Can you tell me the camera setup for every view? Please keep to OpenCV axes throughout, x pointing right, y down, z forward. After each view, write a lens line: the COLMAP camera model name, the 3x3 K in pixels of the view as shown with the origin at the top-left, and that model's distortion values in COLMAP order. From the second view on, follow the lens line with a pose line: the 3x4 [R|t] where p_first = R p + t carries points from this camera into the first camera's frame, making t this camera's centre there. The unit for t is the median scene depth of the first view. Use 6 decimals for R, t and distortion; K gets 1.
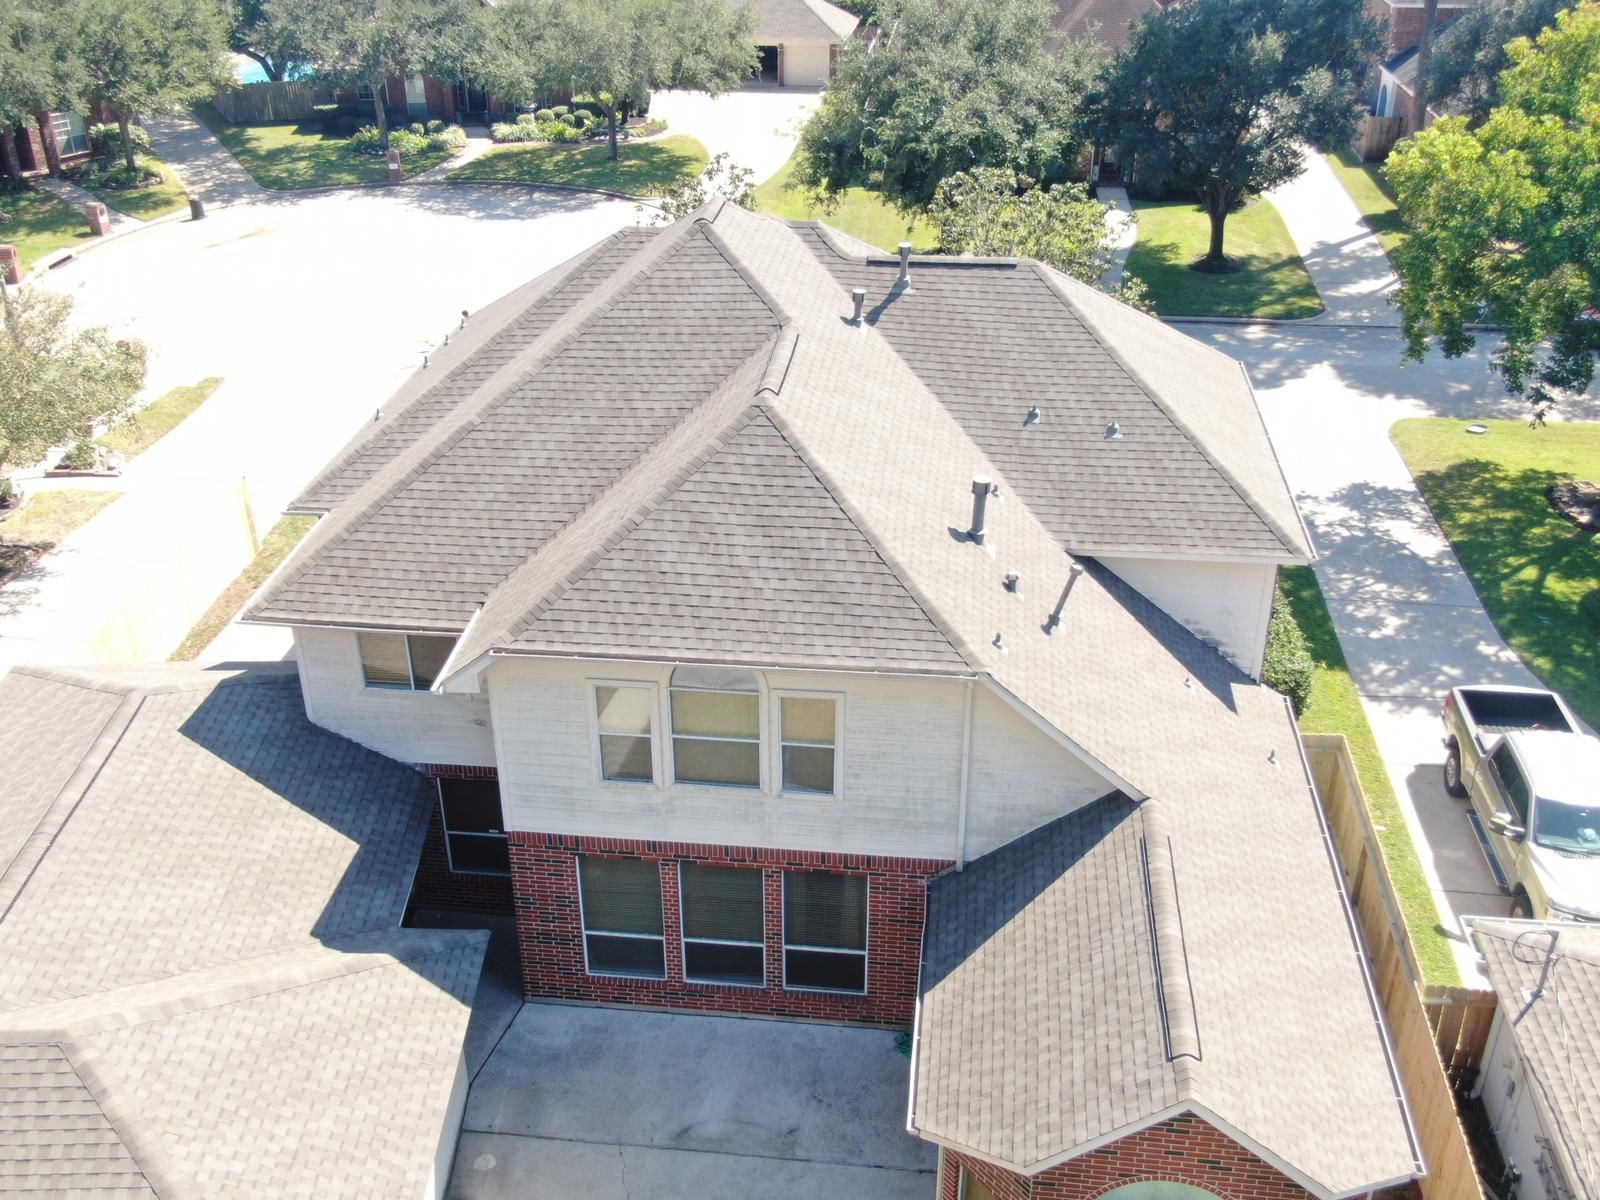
lens RADIAL K [[1583.0, 0, 807.0], [0, 1583.0, 604.8], [0, 0, 1]] dist [-0.011117, 0.000000]
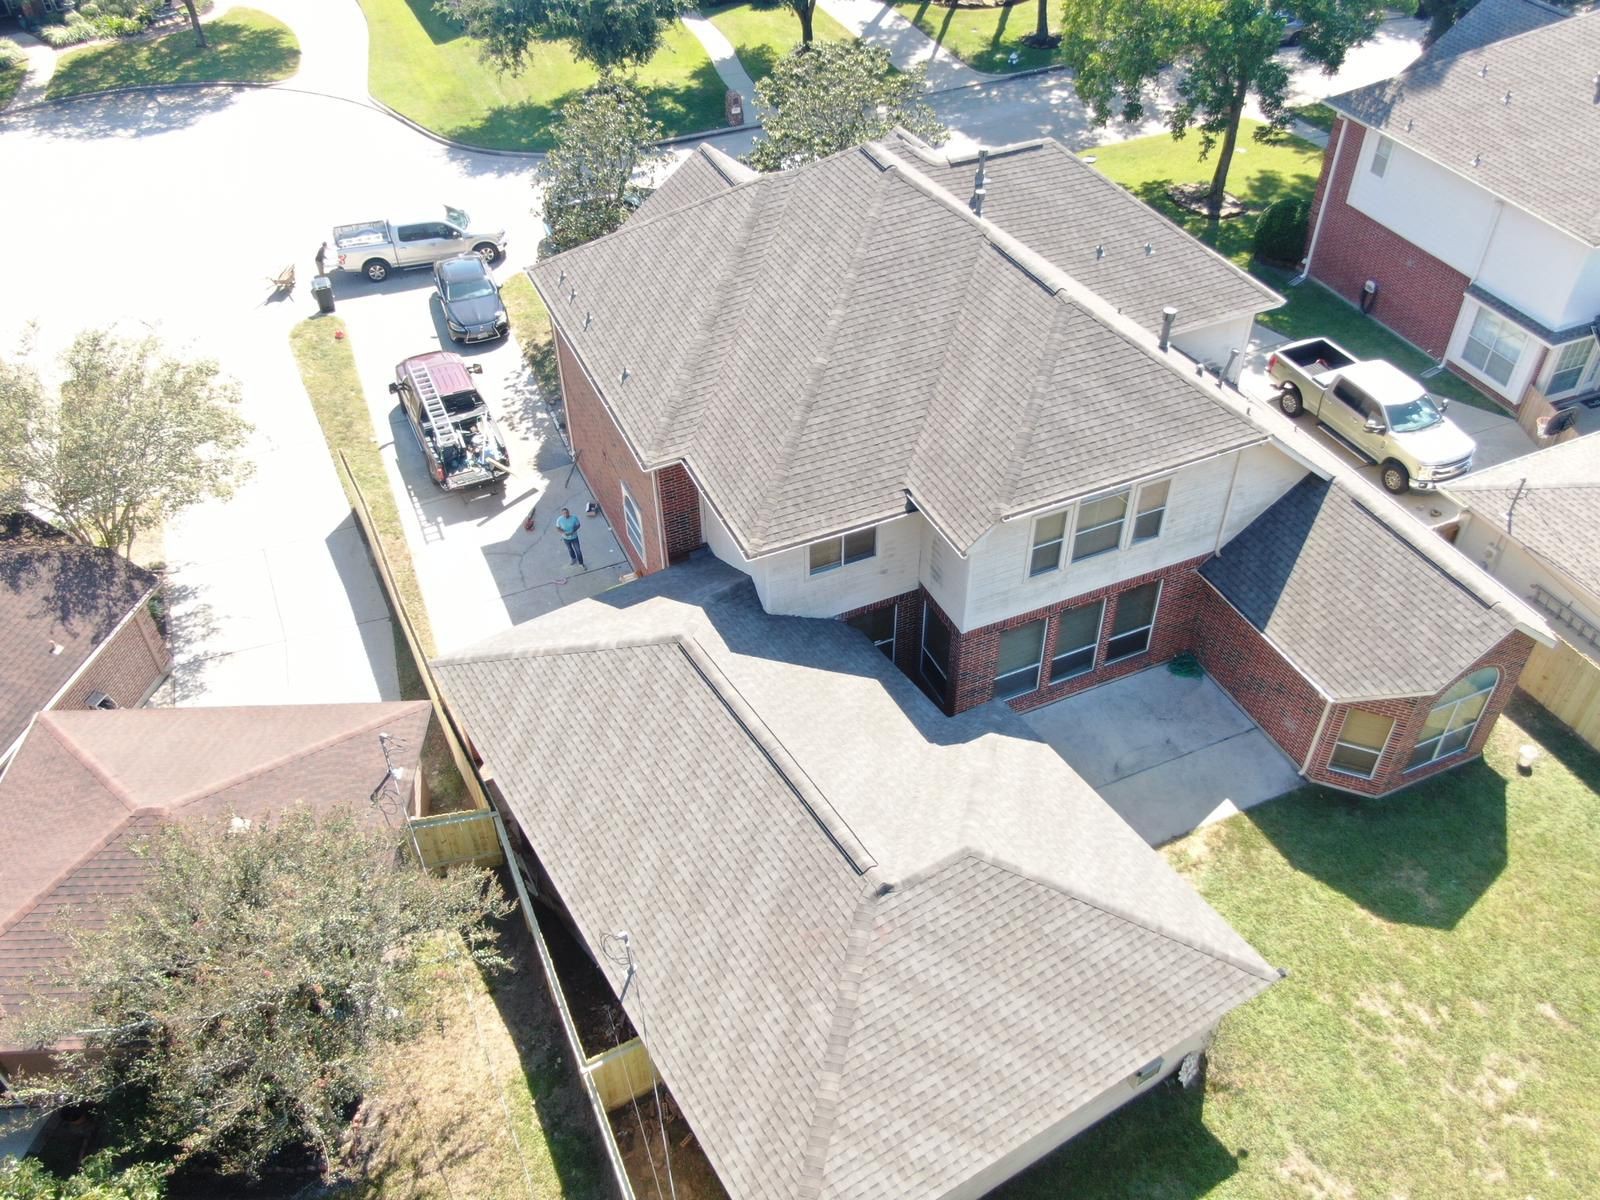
lens RADIAL K [[1338.6, 0, 805.6], [0, 1338.6, 605.0], [0, 0, 1]] dist [0.000038, -0.002637]
pose [[0.855782, -0.344779, 0.385699, -0.616773], [0.251119, 0.928670, 0.272966, -0.201084], [-0.452300, -0.136743, 0.881321, -0.014062]]
